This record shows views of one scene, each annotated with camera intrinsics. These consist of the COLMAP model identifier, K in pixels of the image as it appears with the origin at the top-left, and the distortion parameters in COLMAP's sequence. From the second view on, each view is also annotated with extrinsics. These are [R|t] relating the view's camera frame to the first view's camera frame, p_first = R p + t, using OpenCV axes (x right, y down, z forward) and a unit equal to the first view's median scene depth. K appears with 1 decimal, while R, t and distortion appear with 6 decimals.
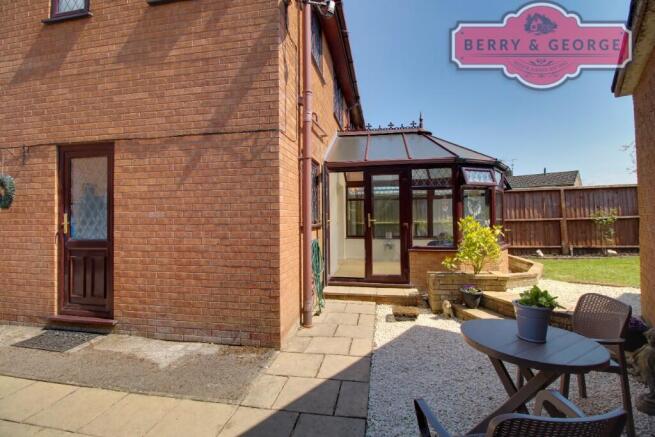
lens RADIAL K [[310.1, 0, 325.2], [0, 310.1, 216.2], [0, 0, 1]] dist [-0.004294, -0.001978]
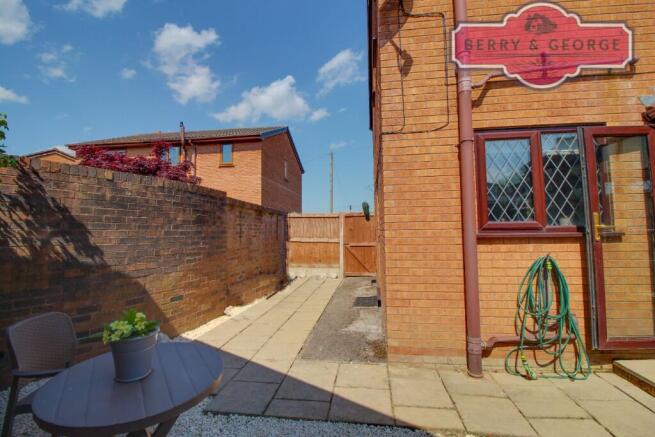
lens RADIAL K [[310.1, 0, 322.5], [0, 310.1, 214.9], [0, 0, 1]] dist [-0.004294, -0.001978]
pose [[0.019950, -0.045899, -0.998747, 0.503074], [0.010004, 0.998905, -0.045706, 0.021229], [0.999751, -0.009080, 0.020387, 0.507502]]
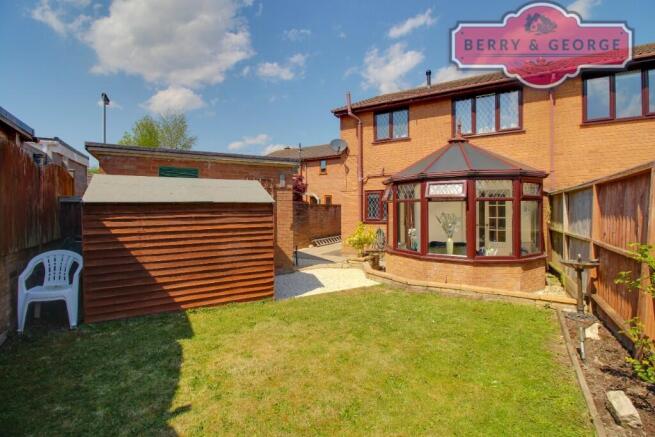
lens RADIAL K [[310.1, 0, 330.0], [0, 310.1, 218.6], [0, 0, 1]] dist [-0.004294, -0.001978]
pose [[-0.341678, 0.053375, -0.938300, 1.616346], [0.019944, 0.998573, 0.049541, -0.065356], [0.939605, -0.001786, -0.342255, 1.123692]]
